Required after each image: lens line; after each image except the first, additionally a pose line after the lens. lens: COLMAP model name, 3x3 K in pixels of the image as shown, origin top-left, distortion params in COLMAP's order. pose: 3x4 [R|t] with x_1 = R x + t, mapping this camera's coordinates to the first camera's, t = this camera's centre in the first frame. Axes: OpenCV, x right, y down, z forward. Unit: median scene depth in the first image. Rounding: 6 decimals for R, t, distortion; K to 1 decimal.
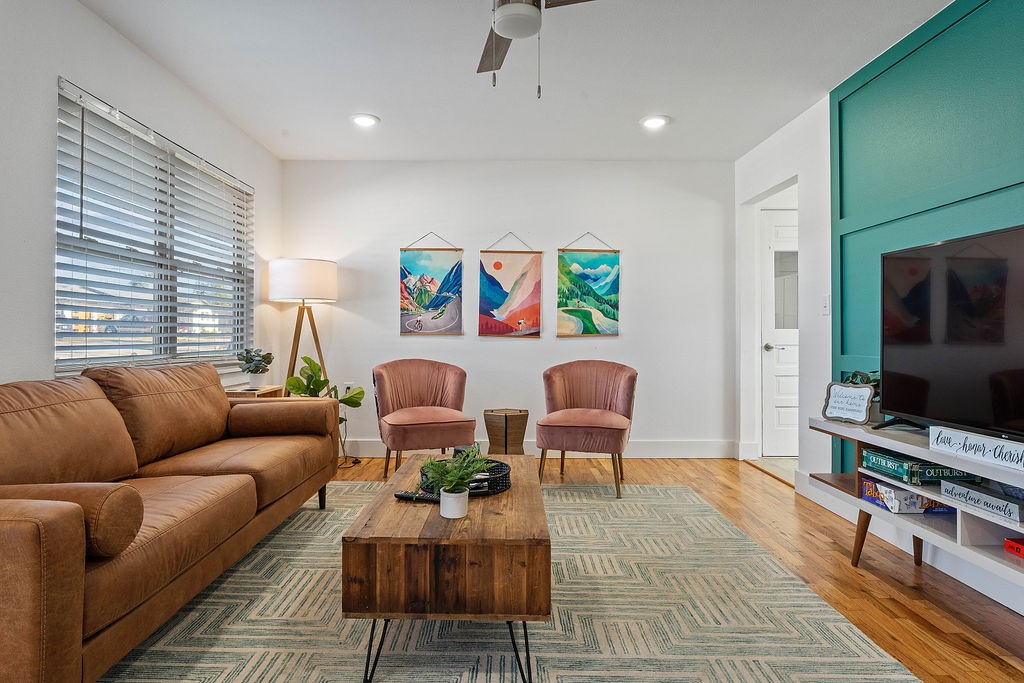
lens RADIAL K [[568.3, 0, 497.2], [0, 568.3, 326.8], [0, 0, 1]] dist [-0.003010, -0.001624]
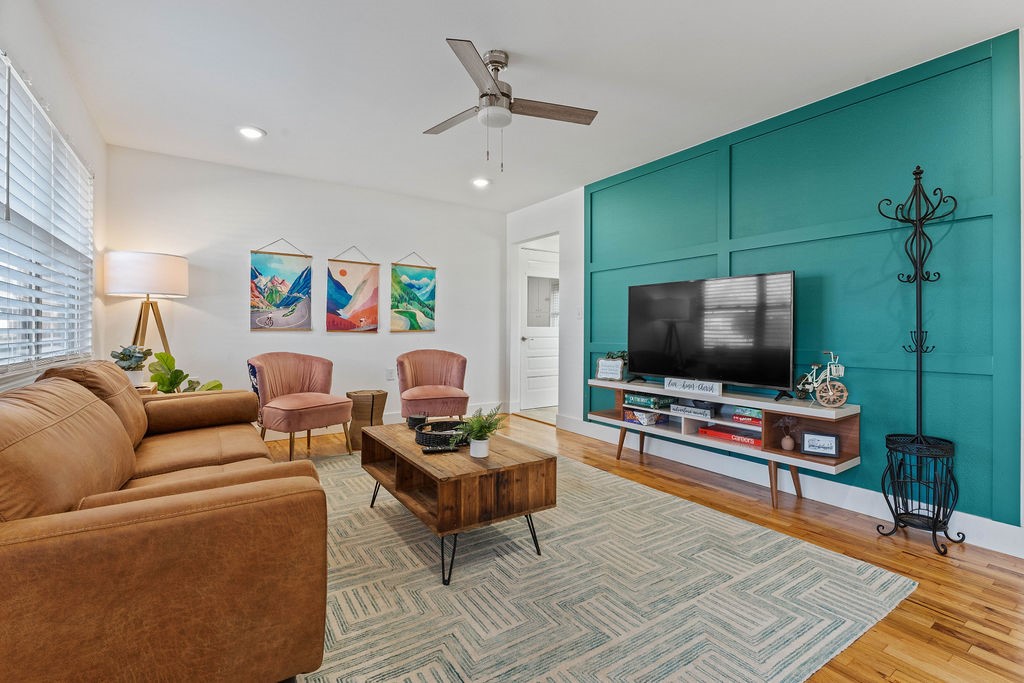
lens RADIAL K [[462.6, 0, 507.2], [0, 462.6, 329.4], [0, 0, 1]] dist [-0.002153, -0.000176]
pose [[0.825753, 0.001985, 0.564029, -0.278897], [-0.009250, 0.999907, 0.010024, -0.001189], [-0.563956, -0.013495, 0.825694, -0.003773]]
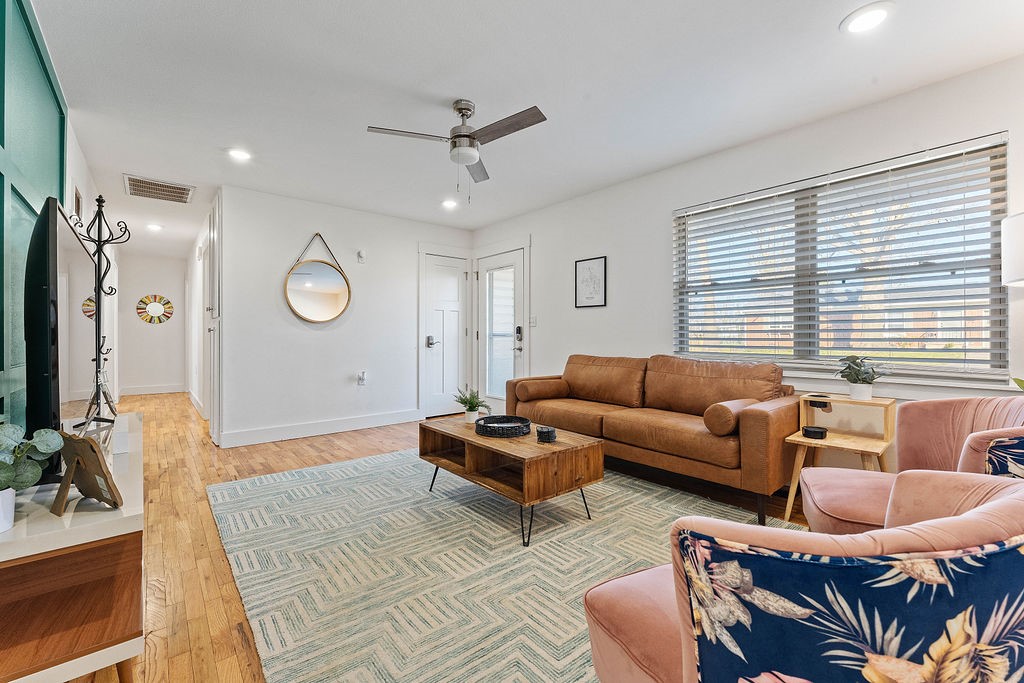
lens RADIAL K [[421.7, 0, 512.0], [0, 421.7, 341.5], [0, 0, 1]] dist [-0.014426, -0.000022]
pose [[-0.755246, 0.001435, -0.655440, 0.347694], [0.003816, 0.999990, -0.002208, 0.012052], [0.655430, -0.004169, -0.755244, 0.940288]]
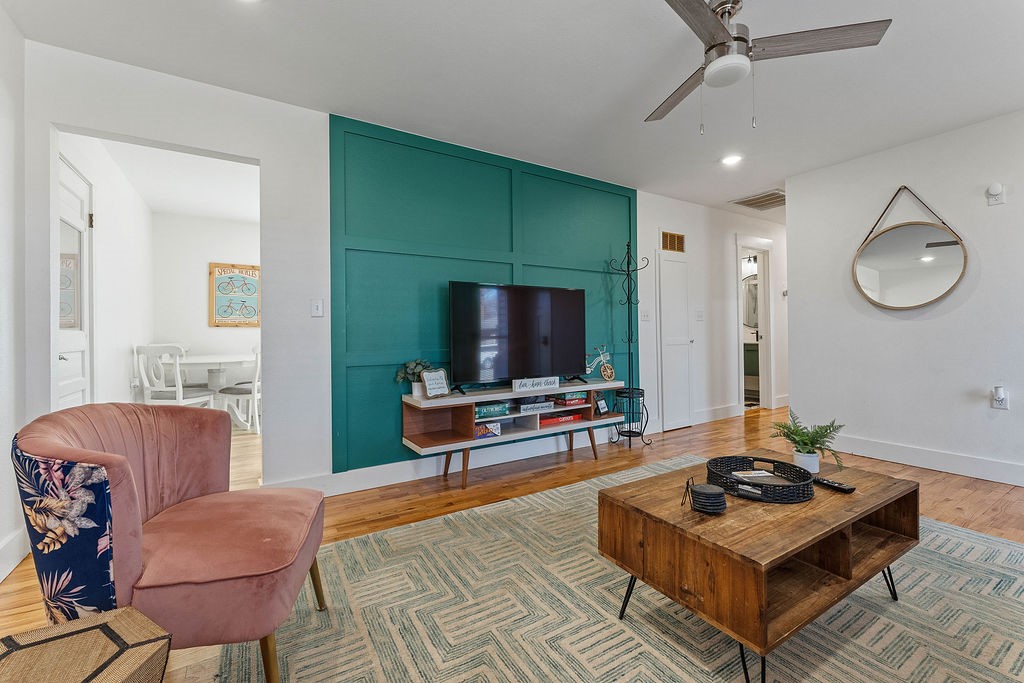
lens RADIAL K [[430.1, 0, 507.3], [0, 430.1, 329.8], [0, 0, 1]] dist [0.001097, 0.000106]
pose [[-0.535187, 0.003849, 0.844725, -0.222781], [-0.003412, 0.999972, -0.006717, 0.005587], [-0.844727, -0.006477, -0.535159, 0.864575]]
